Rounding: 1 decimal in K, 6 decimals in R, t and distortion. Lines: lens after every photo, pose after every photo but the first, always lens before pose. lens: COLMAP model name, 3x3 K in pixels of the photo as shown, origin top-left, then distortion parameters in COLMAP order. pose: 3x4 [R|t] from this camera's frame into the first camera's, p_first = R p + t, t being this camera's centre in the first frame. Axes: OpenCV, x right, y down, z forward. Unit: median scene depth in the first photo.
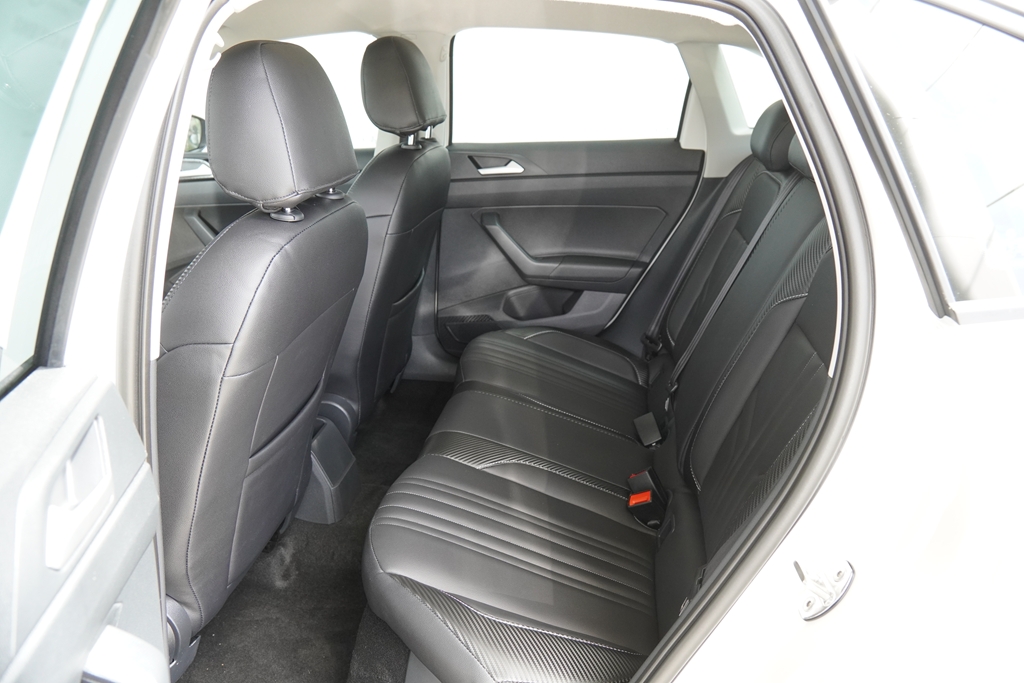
lens RADIAL K [[776.1, 0, 512.0], [0, 776.1, 341.5], [0, 0, 1]] dist [-0.055492, 0.007842]
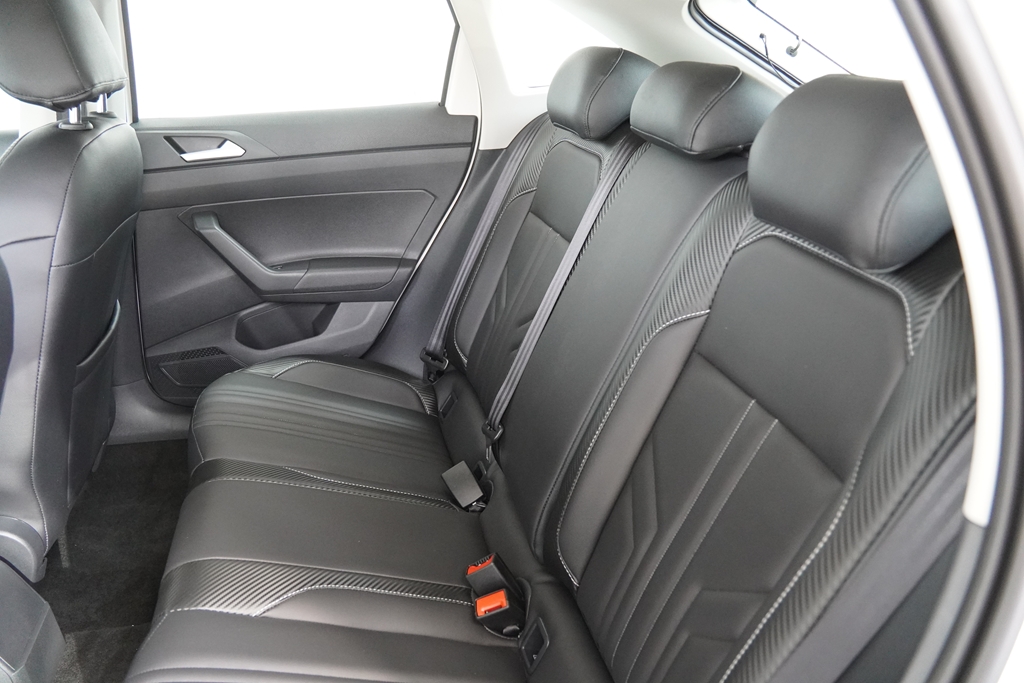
lens RADIAL K [[776.0, 0, 512.0], [0, 776.0, 341.5], [0, 0, 1]] dist [-0.180820, 0.179597]
pose [[0.926527, -0.123184, 0.355490, -0.028097], [0.109093, 0.992249, 0.059499, -0.057448], [-0.360064, -0.016346, 0.932784, 0.235036]]
